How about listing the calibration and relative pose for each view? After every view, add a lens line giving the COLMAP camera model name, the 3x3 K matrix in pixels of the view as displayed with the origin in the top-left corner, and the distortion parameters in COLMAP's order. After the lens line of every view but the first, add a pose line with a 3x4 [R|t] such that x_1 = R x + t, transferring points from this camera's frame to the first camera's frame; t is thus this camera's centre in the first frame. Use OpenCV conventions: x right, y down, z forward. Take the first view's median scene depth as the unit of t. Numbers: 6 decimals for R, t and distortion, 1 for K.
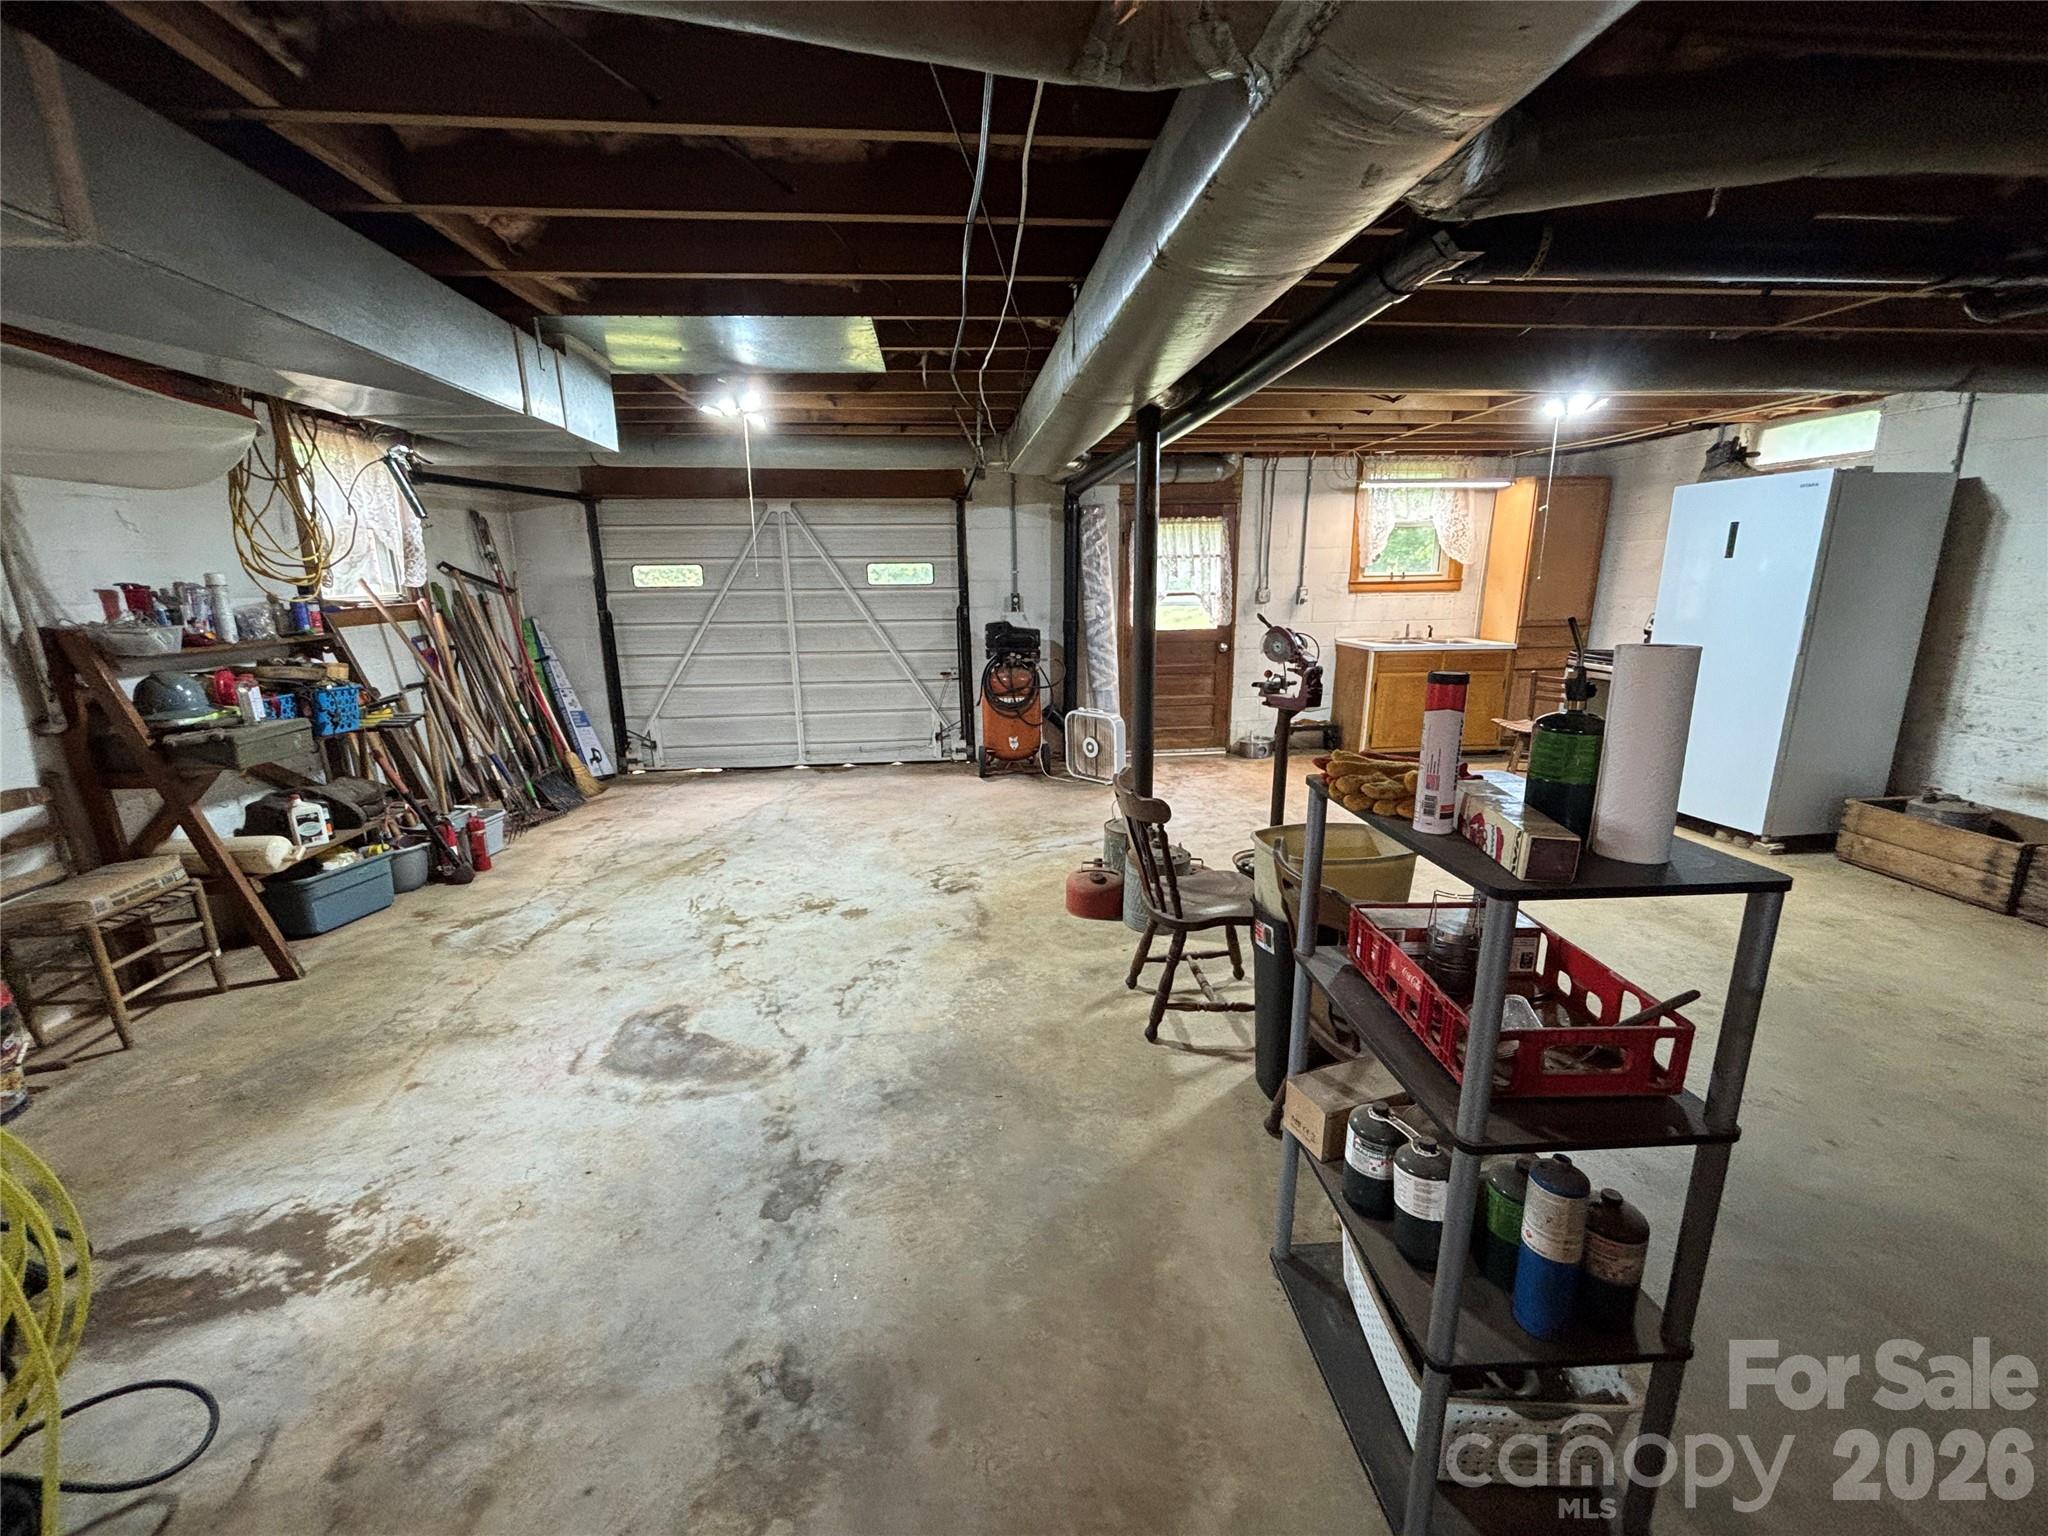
lens RADIAL K [[830.5, 0, 1008.4], [0, 830.5, 764.5], [0, 0, 1]] dist [-0.000043, -0.000460]
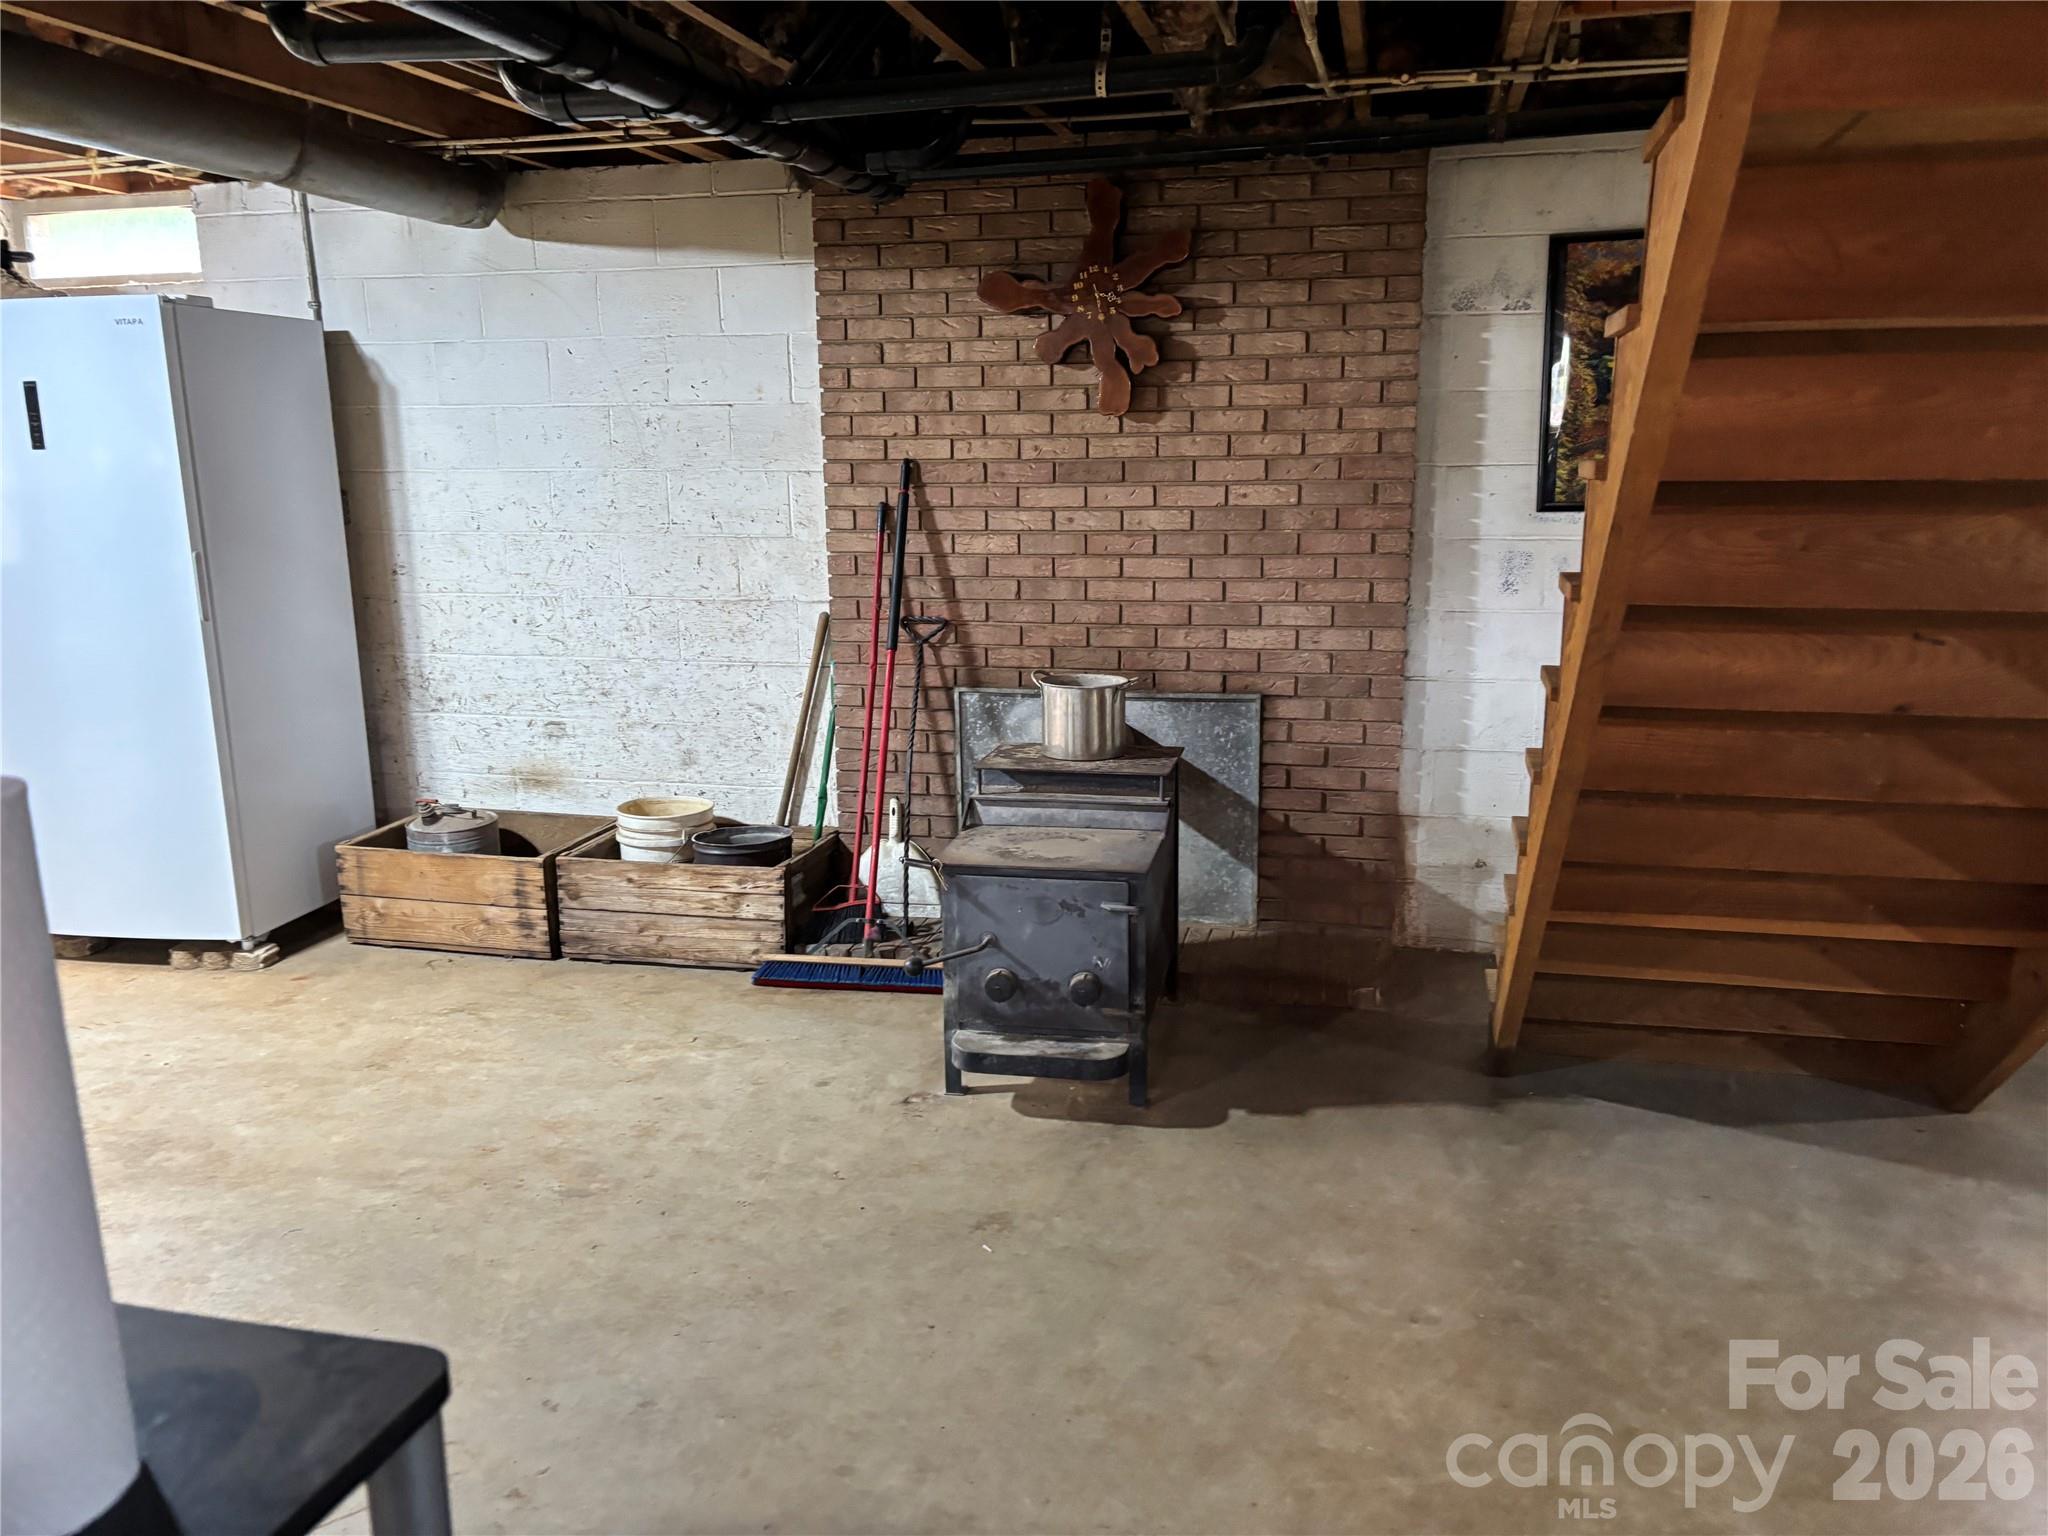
lens RADIAL K [[1567.3, 0, 1007.9], [0, 1567.3, 784.1], [0, 0, 1]] dist [0.059272, -0.049669]
pose [[0.329274, -0.190788, 0.924759, 0.103652], [0.223440, 0.967302, 0.120006, -0.029843], [-0.917417, 0.167113, 0.361137, 0.116199]]
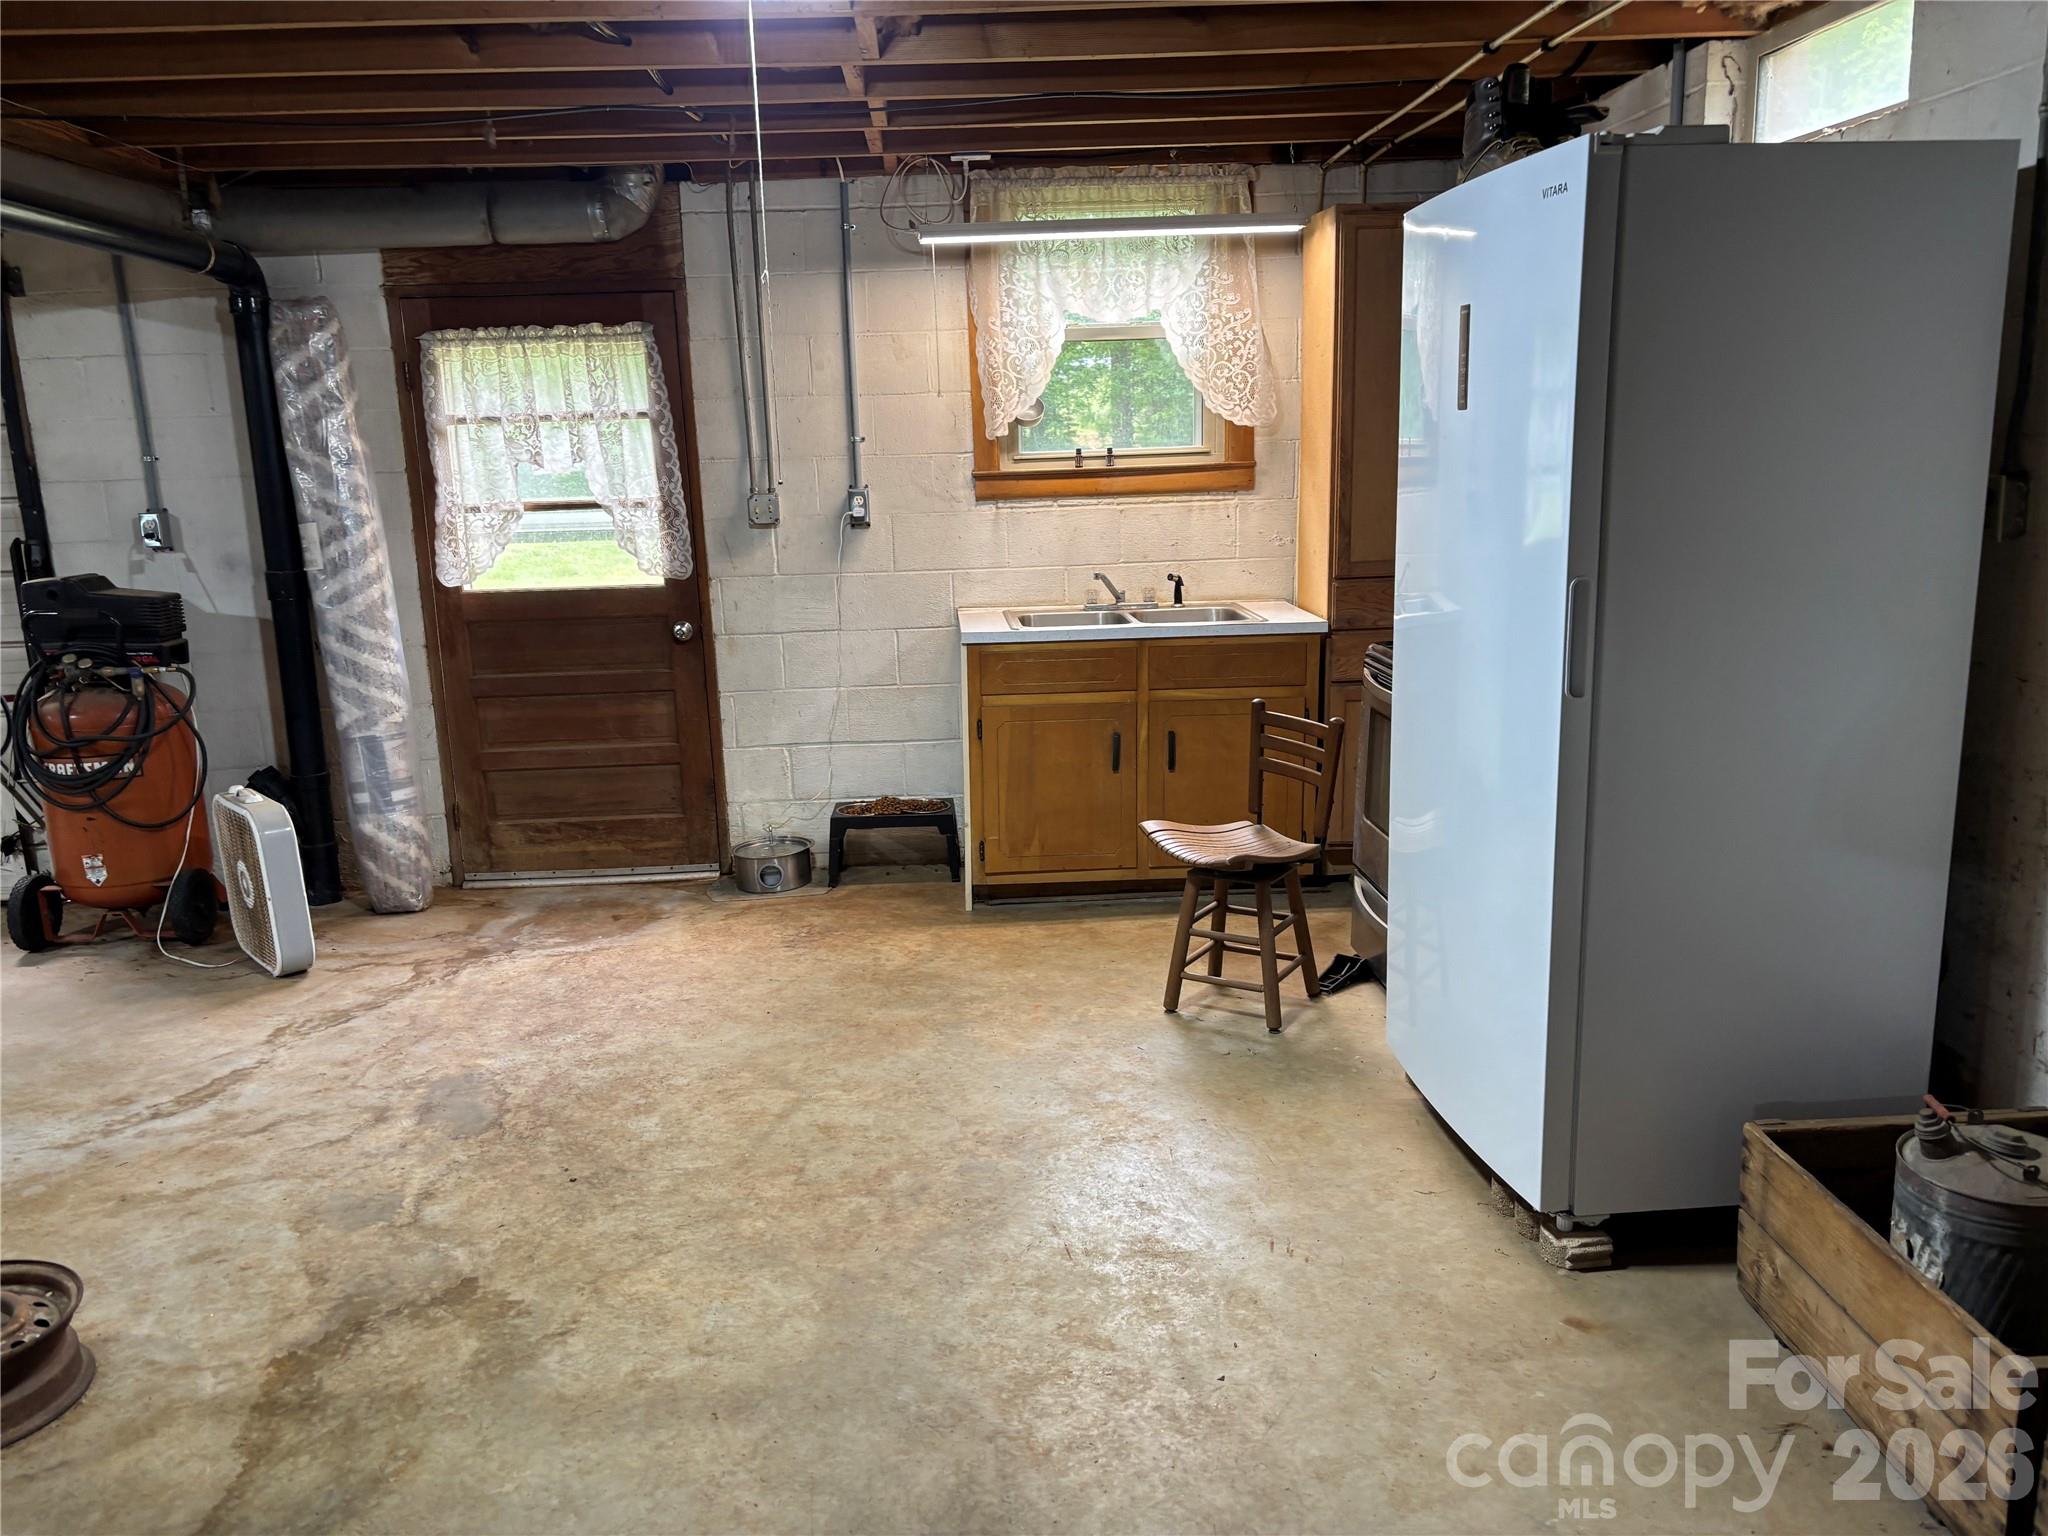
lens RADIAL K [[1567.3, 0, 1012.2], [0, 1567.3, 753.1], [0, 0, 1]] dist [0.059272, -0.049669]
pose [[0.998219, -0.003378, -0.059558, 0.725885], [0.001844, 0.999666, -0.025797, -0.088831], [0.059626, 0.025641, 0.997891, 0.325007]]
